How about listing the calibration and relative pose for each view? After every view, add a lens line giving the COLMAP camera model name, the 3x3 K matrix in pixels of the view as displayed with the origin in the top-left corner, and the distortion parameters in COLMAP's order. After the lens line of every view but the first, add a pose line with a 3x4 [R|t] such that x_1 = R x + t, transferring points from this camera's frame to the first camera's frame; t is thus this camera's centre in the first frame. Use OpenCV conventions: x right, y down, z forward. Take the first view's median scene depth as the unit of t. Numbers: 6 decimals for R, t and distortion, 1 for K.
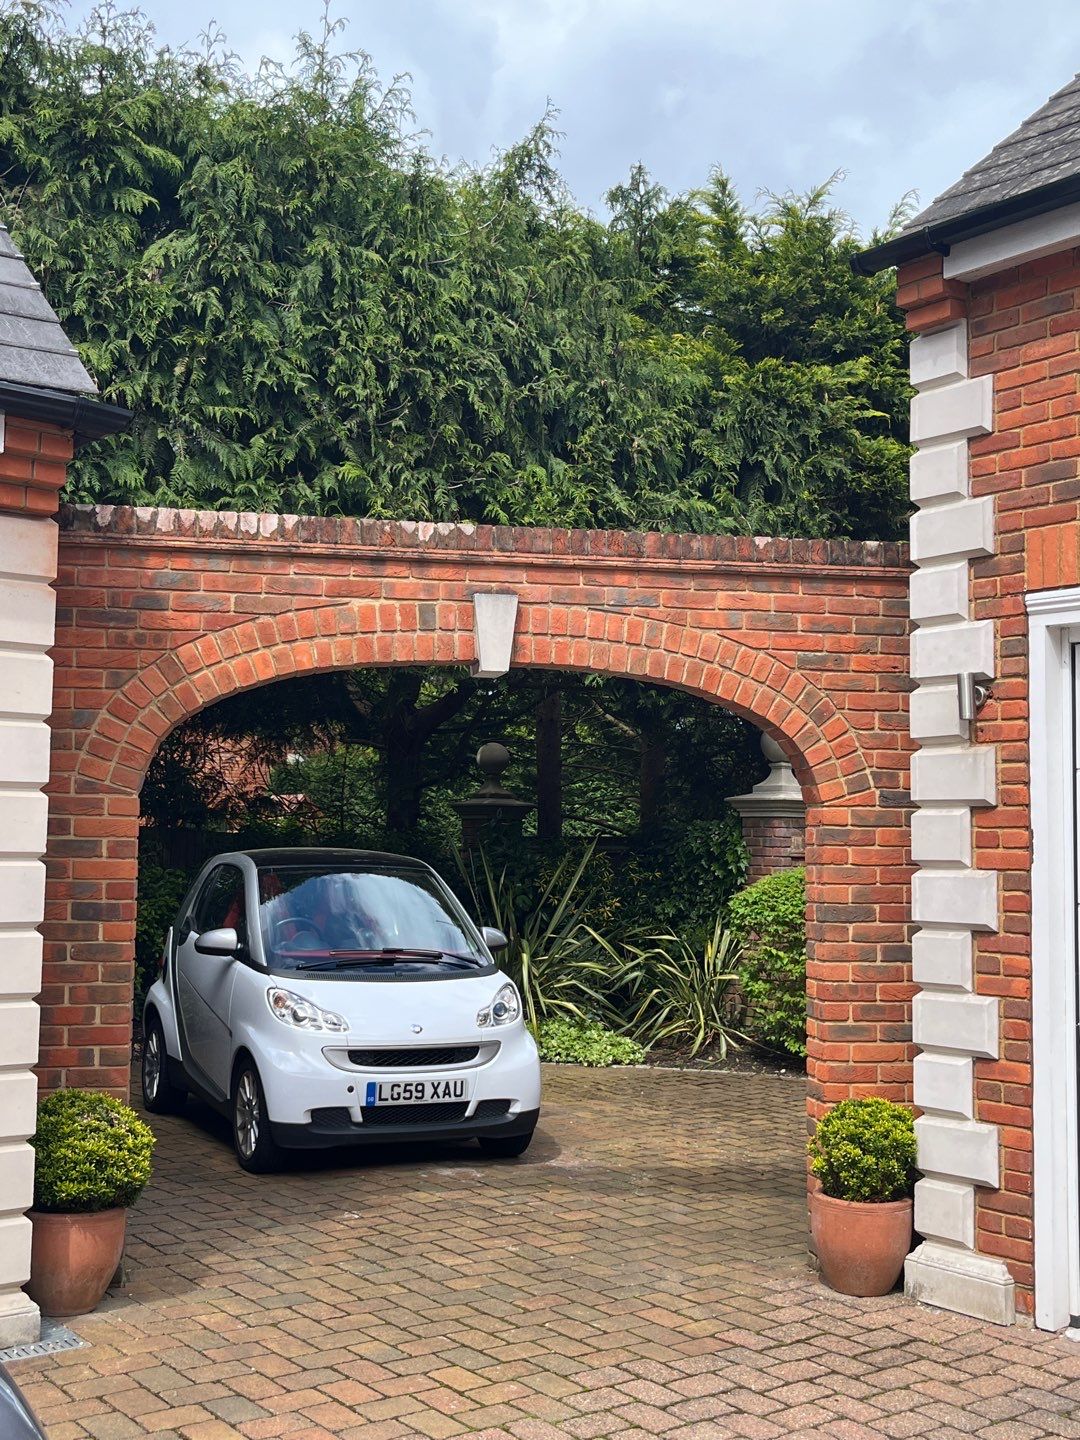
lens RADIAL K [[1661.3, 0, 520.0], [0, 1661.3, 725.7], [0, 0, 1]] dist [0.189466, -0.756010]
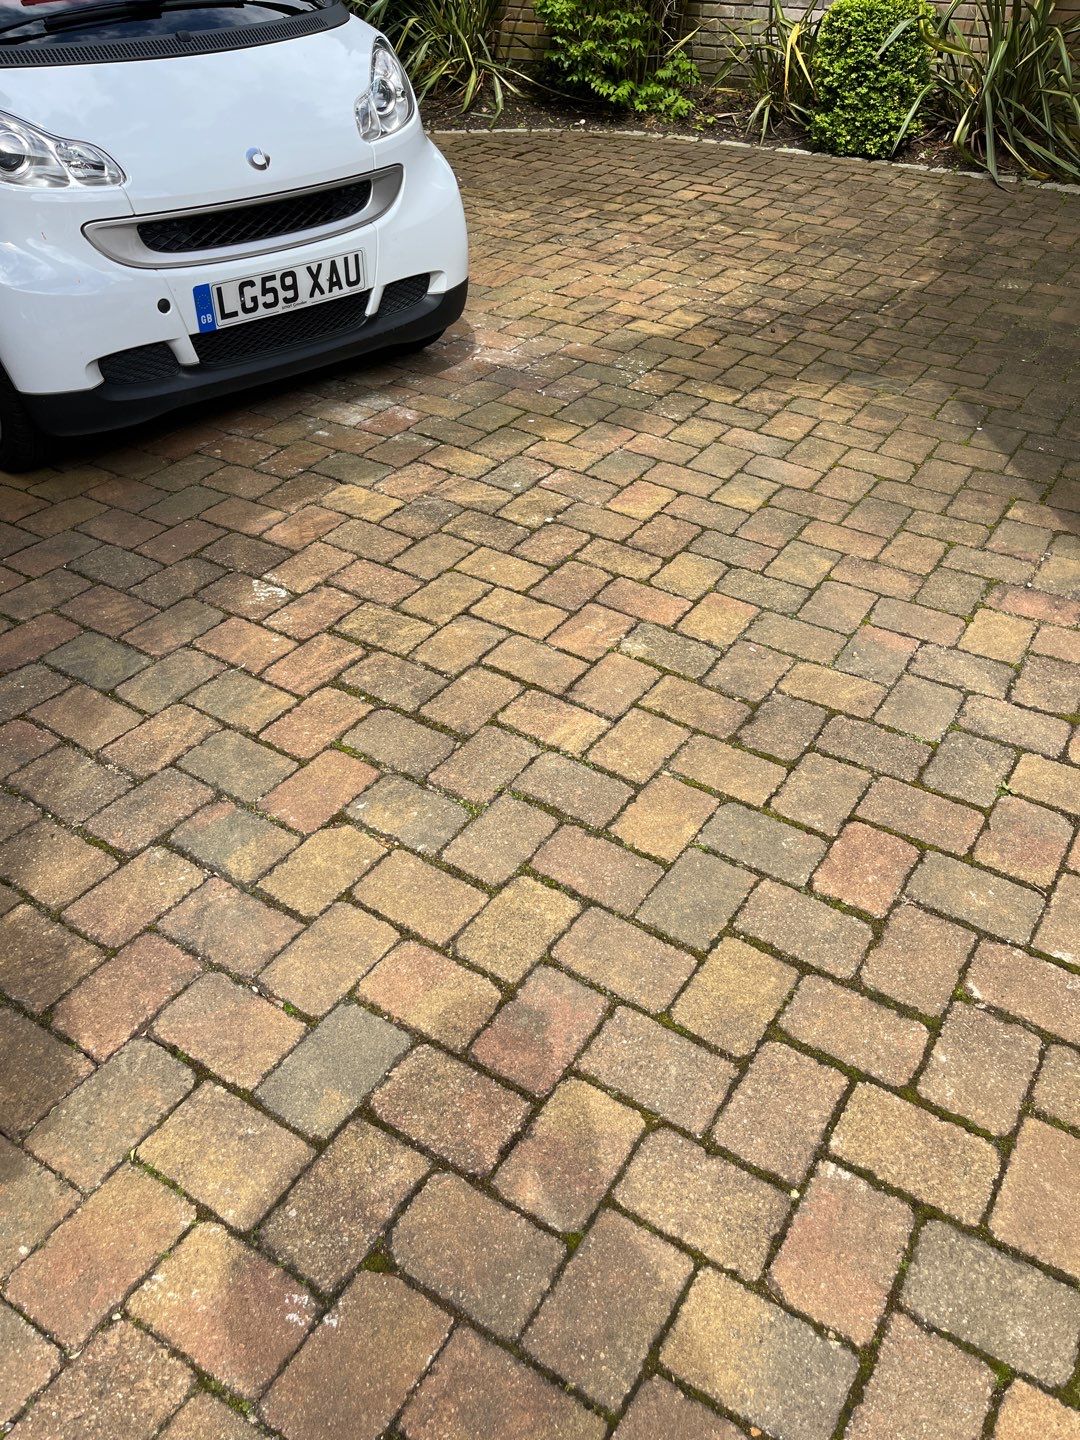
lens RADIAL K [[1087.8, 0, 545.6], [0, 1087.8, 735.5], [0, 0, 1]] dist [0.084093, -0.124884]
pose [[0.940884, -0.226321, 0.252023, -0.102065], [-0.005584, 0.733562, 0.679600, 0.080877], [-0.338682, -0.640832, 0.688933, 0.621233]]
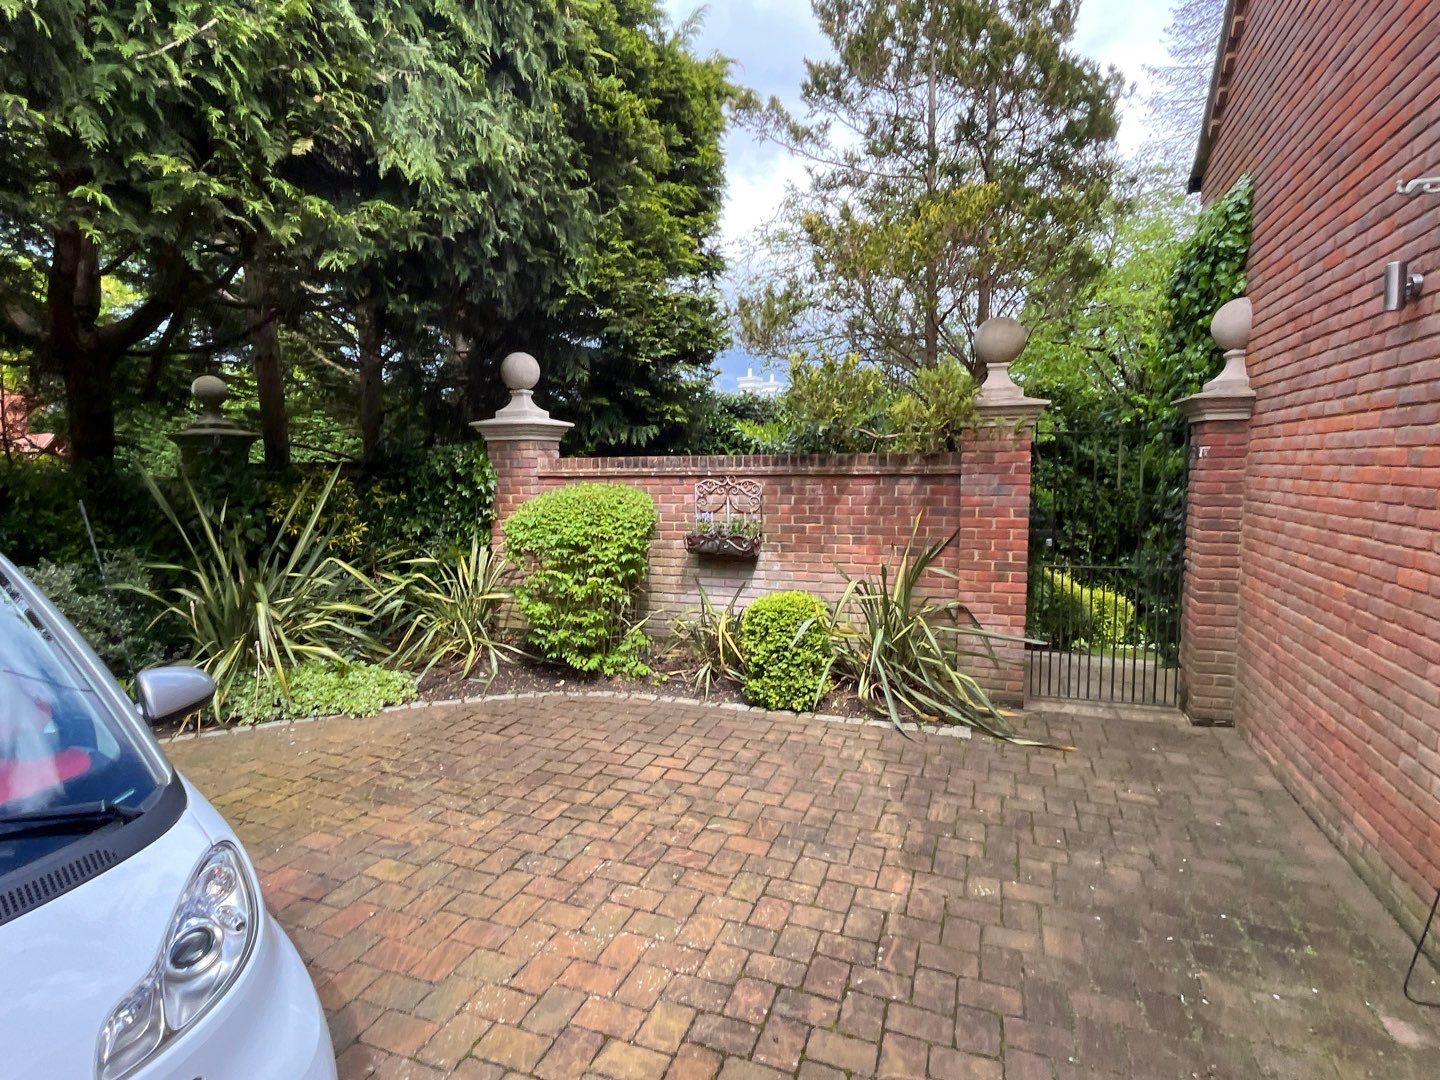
lens RADIAL K [[734.6, 0, 720.0], [0, 734.6, 540.0], [0, 0, 1]] dist [-0.001827, -0.001562]
pose [[0.845120, -0.079106, 0.528691, 0.007732], [-0.016251, 0.984732, 0.173318, 0.054787], [-0.534329, -0.155067, 0.830931, 0.846432]]
